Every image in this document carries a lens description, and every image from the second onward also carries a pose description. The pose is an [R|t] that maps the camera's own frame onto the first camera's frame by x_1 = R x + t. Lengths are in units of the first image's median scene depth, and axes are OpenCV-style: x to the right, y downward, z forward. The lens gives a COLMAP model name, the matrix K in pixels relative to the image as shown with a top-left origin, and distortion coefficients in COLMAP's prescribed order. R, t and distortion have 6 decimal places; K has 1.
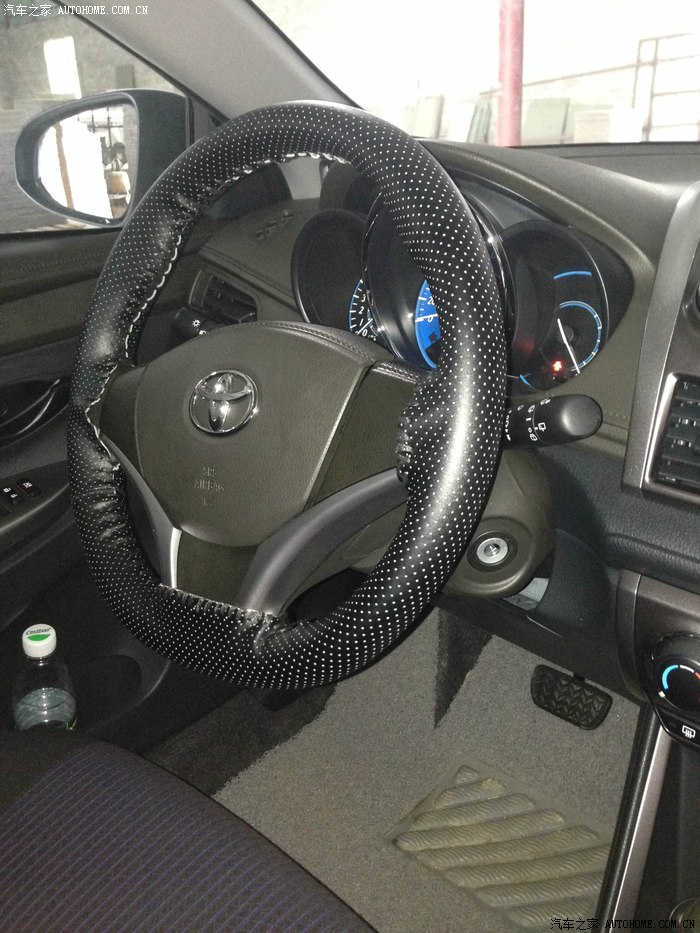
lens RADIAL K [[871.5, 0, 346.3], [0, 871.5, 464.8], [0, 0, 1]] dist [0.111305, -0.208073]
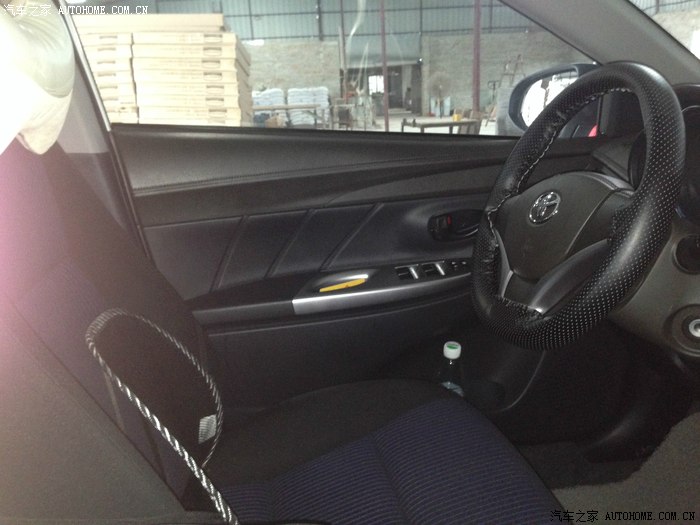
lens RADIAL K [[653.5, 0, 350.0], [0, 653.5, 262.5], [0, 0, 1]] dist [0.111922, -0.199817]
pose [[0.800995, 0.174614, -0.572641, 0.317980], [-0.243895, 0.968721, -0.045764, 0.186906], [0.546738, 0.176321, 0.818528, -0.367533]]
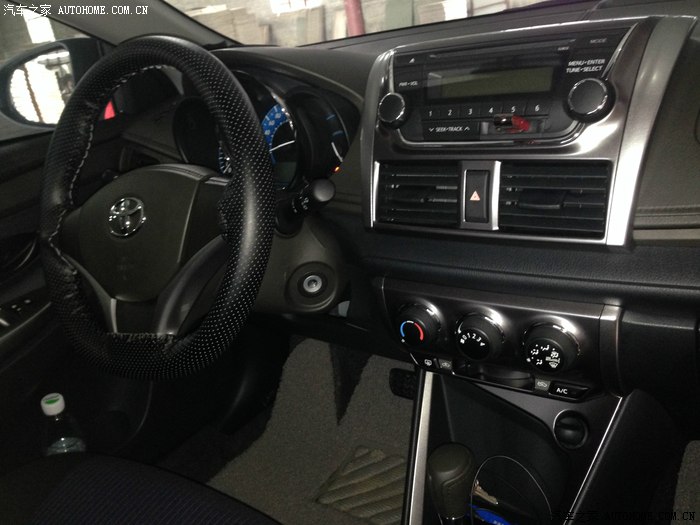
lens RADIAL K [[653.5, 0, 350.0], [0, 653.5, 262.5], [0, 0, 1]] dist [0.111922, -0.199817]
pose [[0.983905, -0.160873, 0.077782, 0.140888], [0.163115, 0.986331, -0.023345, 0.094899], [-0.072963, 0.035657, 0.996697, -0.244311]]
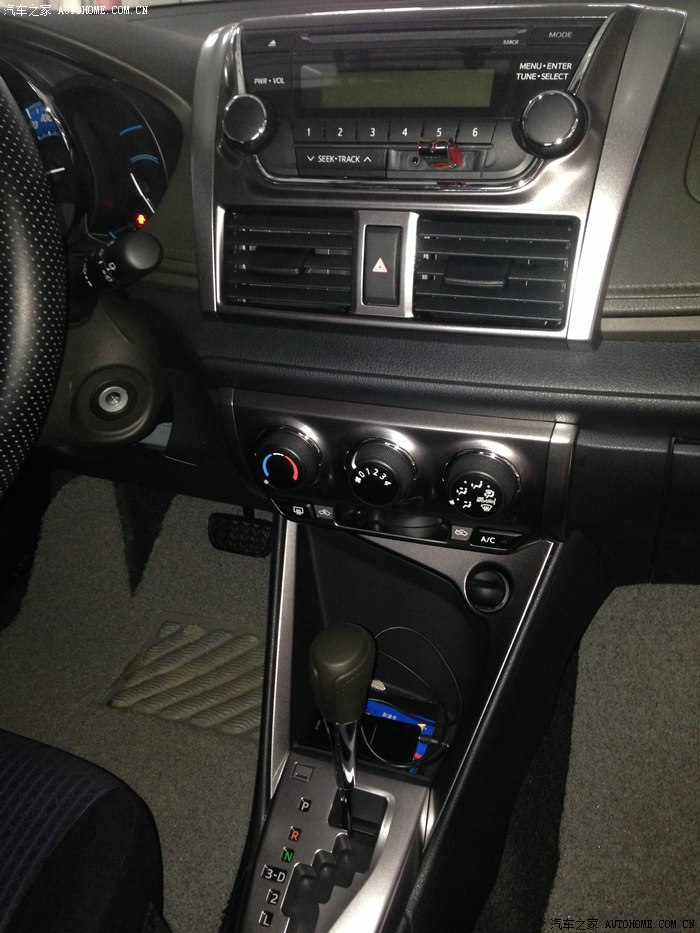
lens RADIAL K [[871.1, 0, 351.4], [0, 871.1, 471.5], [0, 0, 1]] dist [0.111922, -0.199817]
pose [[0.923384, -0.213152, 0.319261, 0.070493], [0.172306, 0.973326, 0.151481, 0.068723], [-0.343033, -0.084865, 0.935482, -0.118354]]
